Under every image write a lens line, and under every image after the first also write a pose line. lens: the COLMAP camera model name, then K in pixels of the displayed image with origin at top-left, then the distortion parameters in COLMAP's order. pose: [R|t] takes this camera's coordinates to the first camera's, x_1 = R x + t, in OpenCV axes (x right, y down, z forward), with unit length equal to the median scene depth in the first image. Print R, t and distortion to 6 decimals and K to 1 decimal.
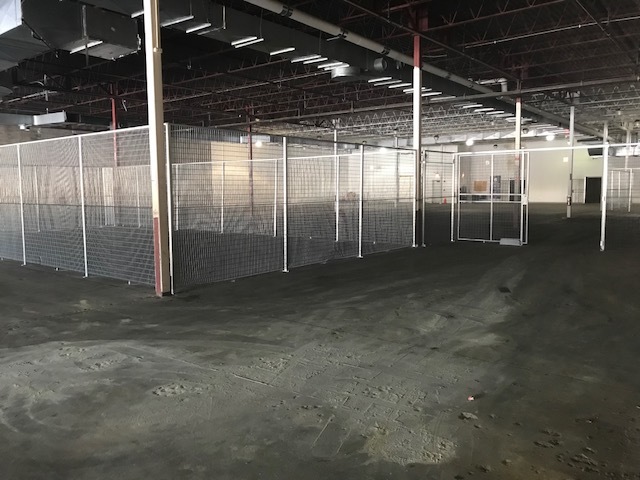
lens RADIAL K [[526.7, 0, 318.3], [0, 526.7, 241.2], [0, 0, 1]] dist [0.044351, -0.067383]
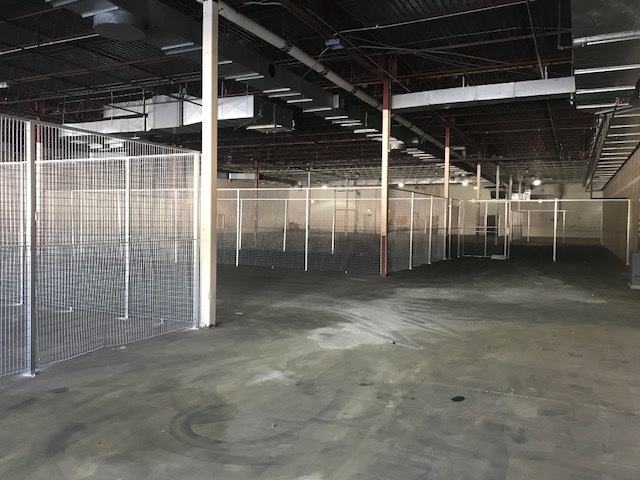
lens RADIAL K [[526.7, 0, 321.4], [0, 526.7, 238.0], [0, 0, 1]] dist [0.044351, -0.067383]
pose [[0.974182, 0.015769, 0.225214, -0.251786], [-0.001410, 0.997963, -0.063778, 0.022675], [-0.225761, 0.061813, 0.972220, -0.210010]]
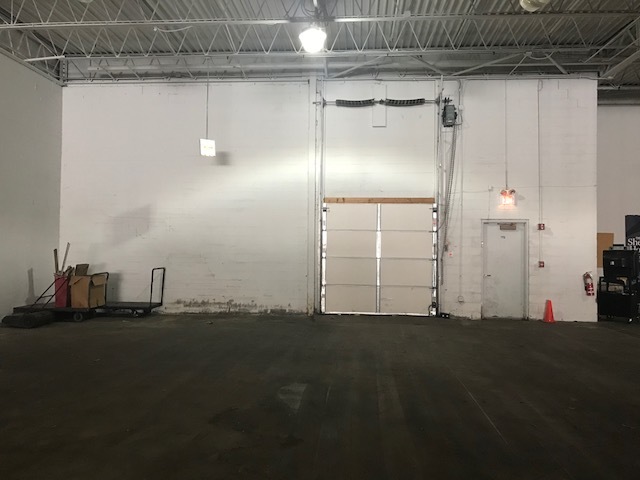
lens RADIAL K [[526.7, 0, 319.2], [0, 526.7, 239.2], [0, 0, 1]] dist [0.044351, -0.067383]
pose [[0.825493, 0.028937, 0.563670, 0.048130], [0.037324, 0.993700, -0.105674, -0.153935], [-0.563177, 0.108272, 0.819212, 1.522412]]
